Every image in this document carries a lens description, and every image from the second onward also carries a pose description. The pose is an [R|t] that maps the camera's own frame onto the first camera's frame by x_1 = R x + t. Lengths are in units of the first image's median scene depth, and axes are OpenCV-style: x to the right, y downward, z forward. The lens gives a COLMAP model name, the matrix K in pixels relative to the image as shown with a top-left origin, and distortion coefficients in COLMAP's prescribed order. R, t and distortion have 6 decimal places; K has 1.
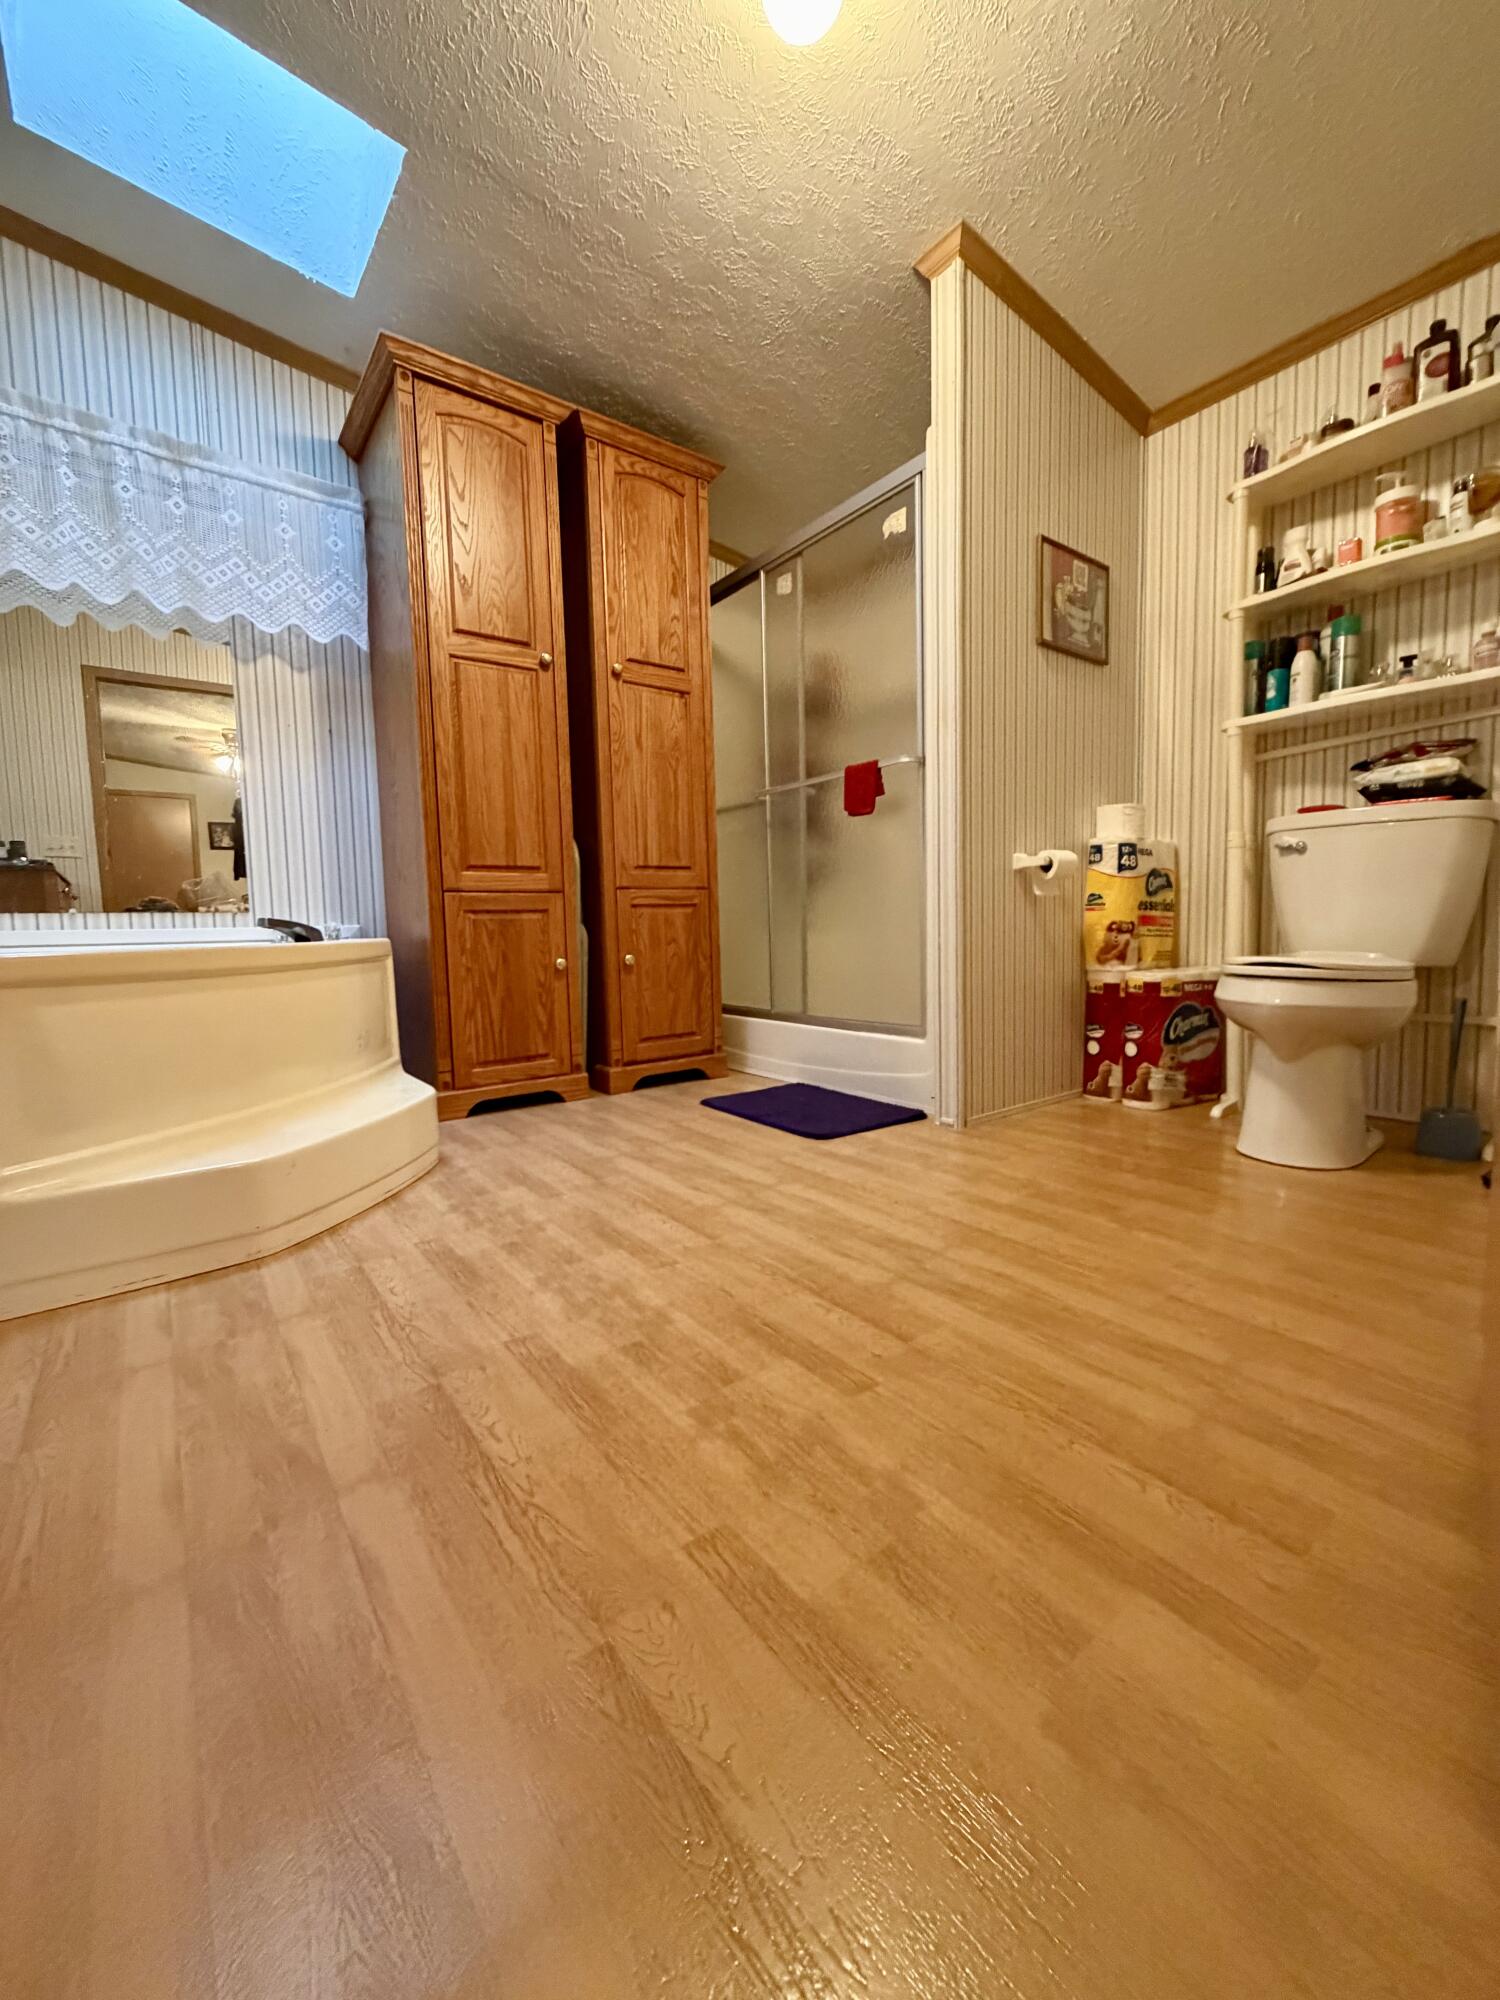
lens RADIAL K [[800.7, 0, 749.2], [0, 800.7, 995.3], [0, 0, 1]] dist [-0.001326, 0.000106]
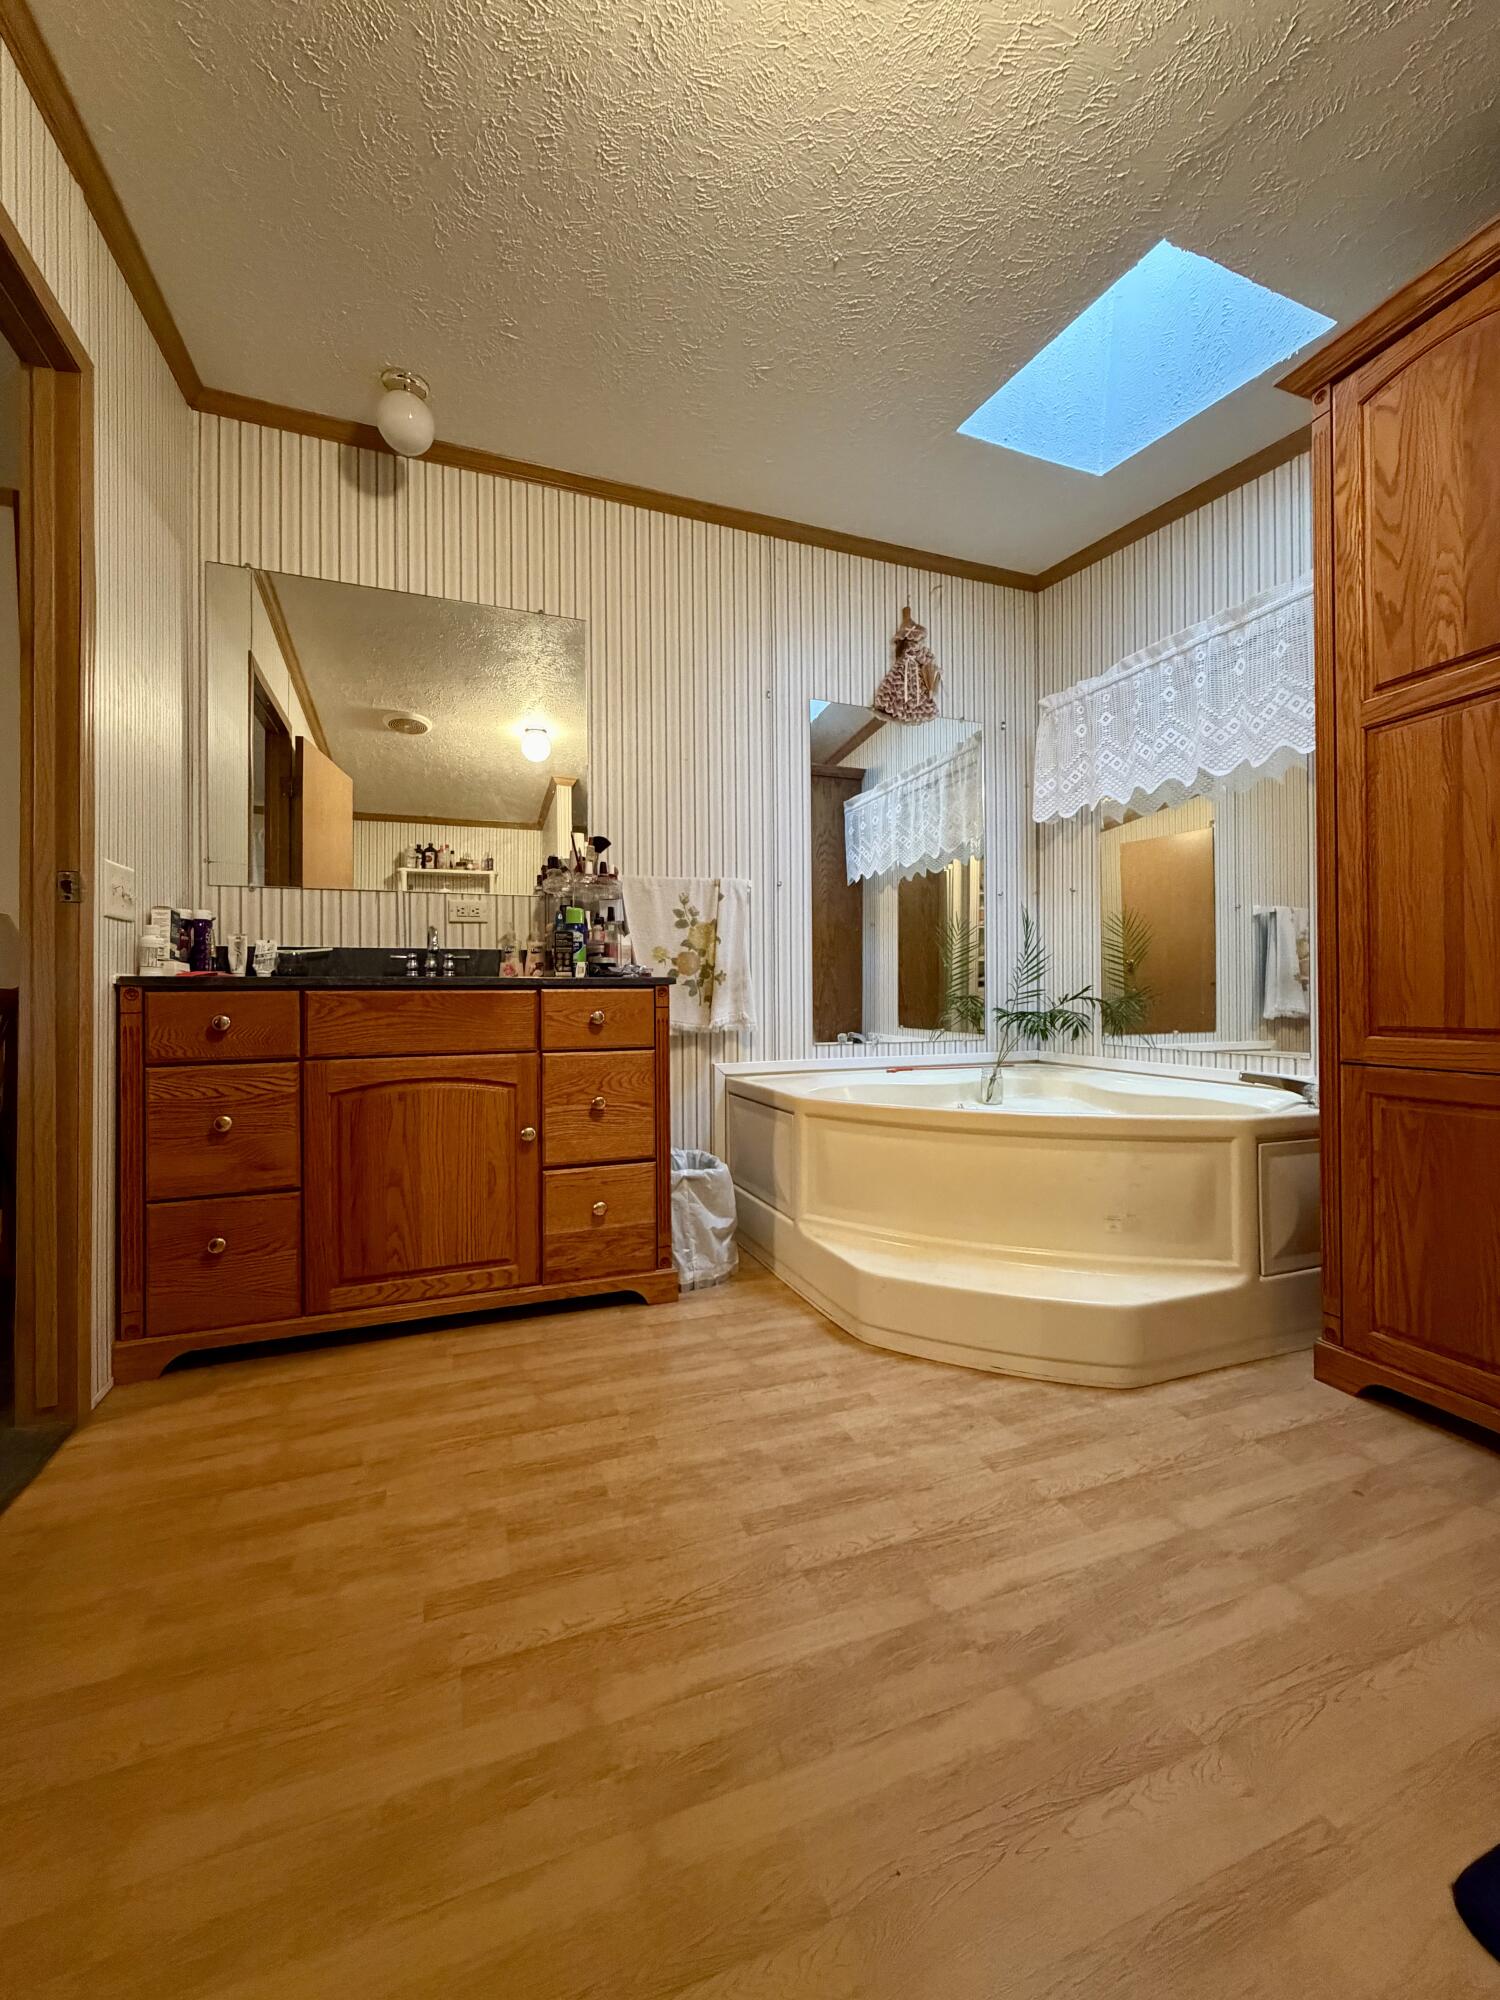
lens RADIAL K [[800.7, 0, 752.6], [0, 800.7, 993.8], [0, 0, 1]] dist [-0.001326, 0.000106]
pose [[-0.279487, 0.019628, -0.959949, 0.639714], [-0.072836, 0.996477, 0.041581, -0.264013], [0.957383, 0.081540, -0.277072, 0.999913]]
